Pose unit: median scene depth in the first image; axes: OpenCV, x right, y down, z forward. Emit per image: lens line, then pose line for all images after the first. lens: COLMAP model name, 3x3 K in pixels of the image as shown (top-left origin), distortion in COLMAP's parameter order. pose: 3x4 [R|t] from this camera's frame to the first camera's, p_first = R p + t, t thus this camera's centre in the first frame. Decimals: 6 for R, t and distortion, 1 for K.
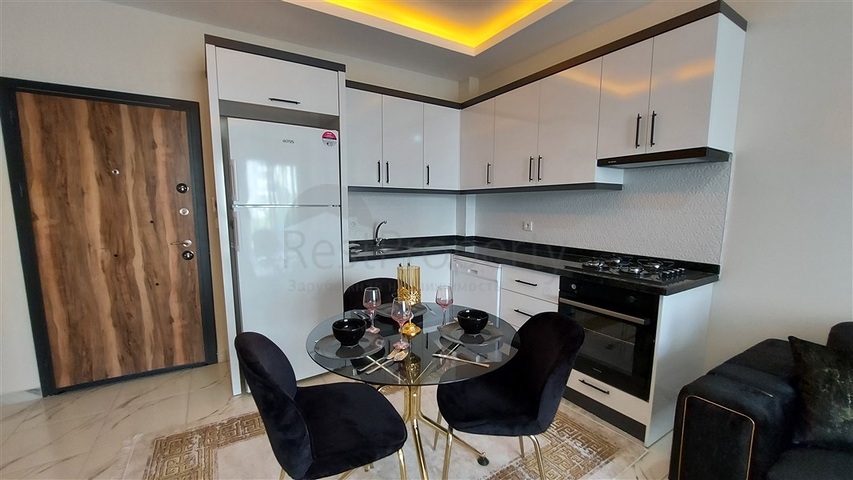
lens RADIAL K [[341.9, 0, 425.9], [0, 341.9, 250.5], [0, 0, 1]] dist [-0.017535, 0.000536]
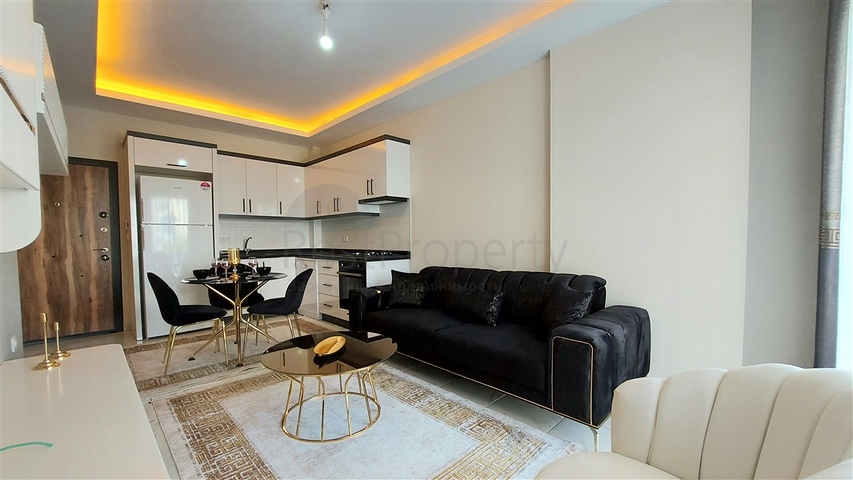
lens RADIAL K [[341.9, 0, 425.9], [0, 341.9, 250.5], [0, 0, 1]] dist [-0.017535, 0.000536]
pose [[0.976084, -0.018859, 0.216575, 0.413669], [0.039369, 0.995092, -0.090781, 0.187133], [-0.213800, 0.097136, 0.972036, -0.847153]]
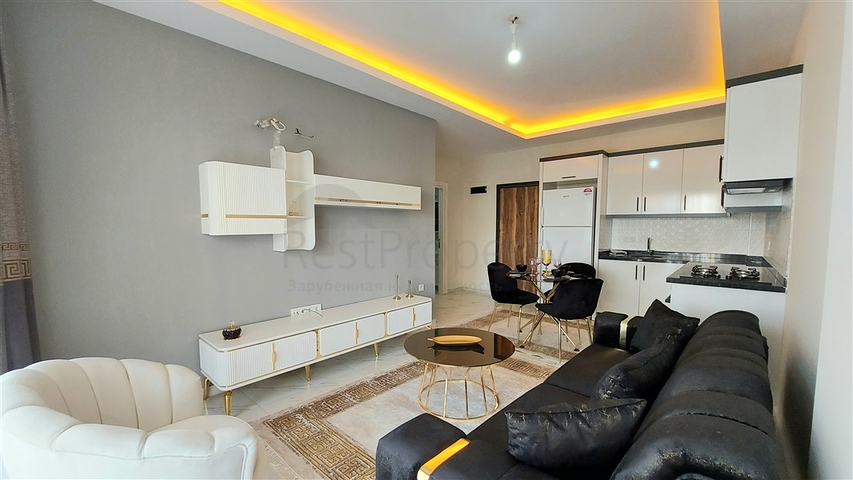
lens RADIAL K [[341.9, 0, 425.9], [0, 341.9, 250.5], [0, 0, 1]] dist [-0.017535, 0.000536]
pose [[0.282854, 0.059554, -0.957312, 1.265110], [-0.125753, 0.991758, 0.024541, 0.066455], [0.950884, 0.113443, 0.288012, -0.368920]]
